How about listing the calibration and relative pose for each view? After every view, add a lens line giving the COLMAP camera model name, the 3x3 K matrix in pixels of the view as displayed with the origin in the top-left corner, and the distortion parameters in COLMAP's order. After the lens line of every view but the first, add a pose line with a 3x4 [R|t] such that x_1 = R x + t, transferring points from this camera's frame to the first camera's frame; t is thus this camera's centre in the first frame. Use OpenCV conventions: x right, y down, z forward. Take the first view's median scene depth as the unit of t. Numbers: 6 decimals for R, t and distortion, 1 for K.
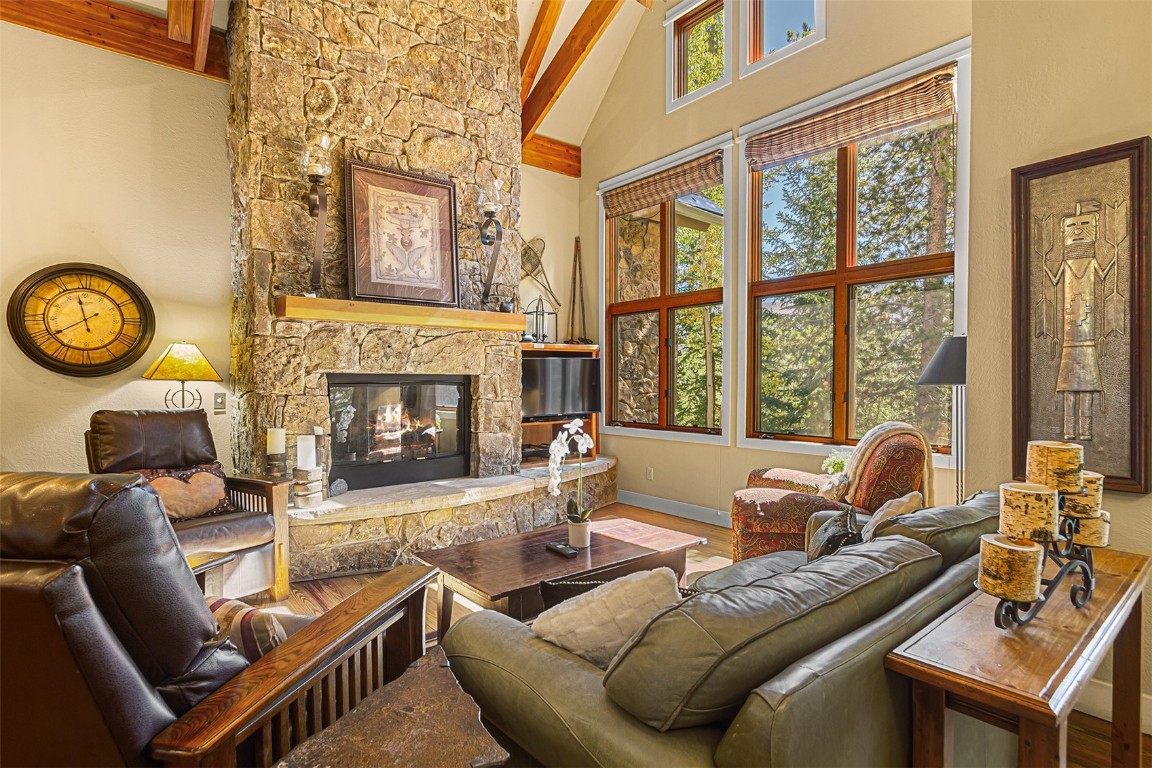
lens RADIAL K [[585.0, 0, 574.5], [0, 585.0, 384.4], [0, 0, 1]] dist [0.005722, -0.001615]
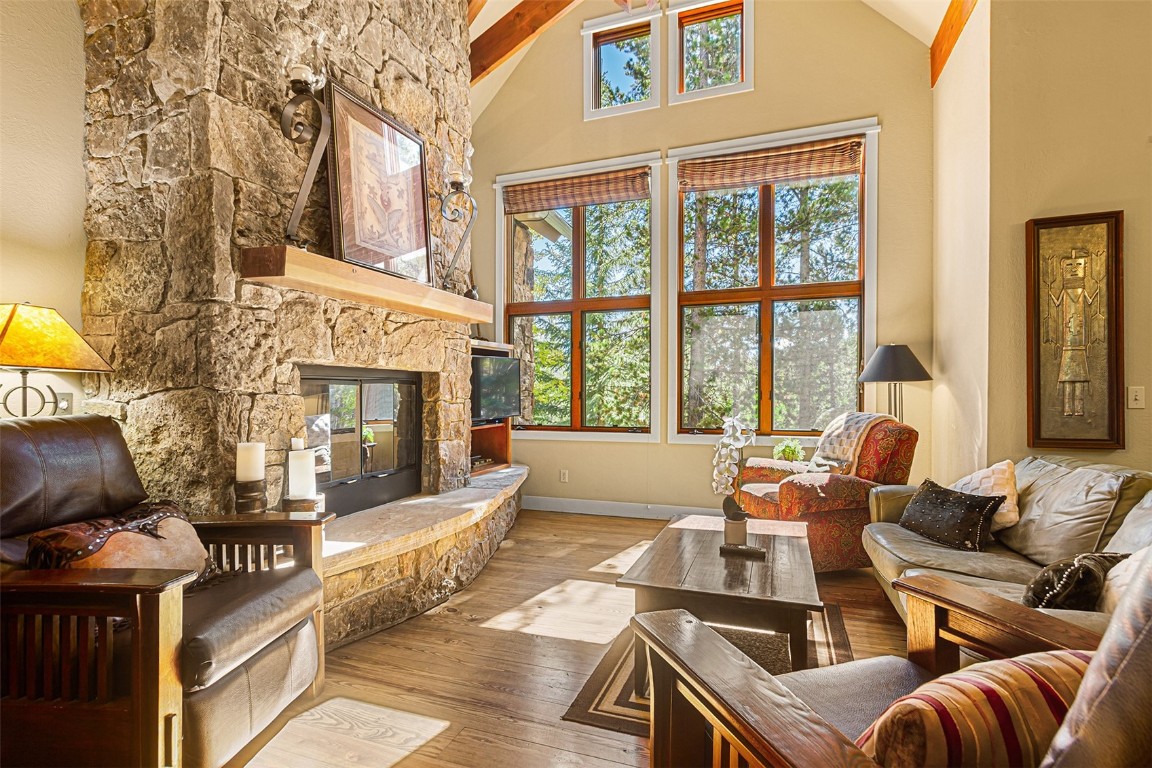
lens RADIAL K [[556.9, 0, 579.7], [0, 556.9, 388.7], [0, 0, 1]] dist [0.005632, -0.001955]
pose [[0.861286, 0.001633, 0.508118, -0.474514], [0.005020, 0.999919, -0.011722, 0.021578], [-0.508096, 0.012646, 0.861207, 0.242969]]
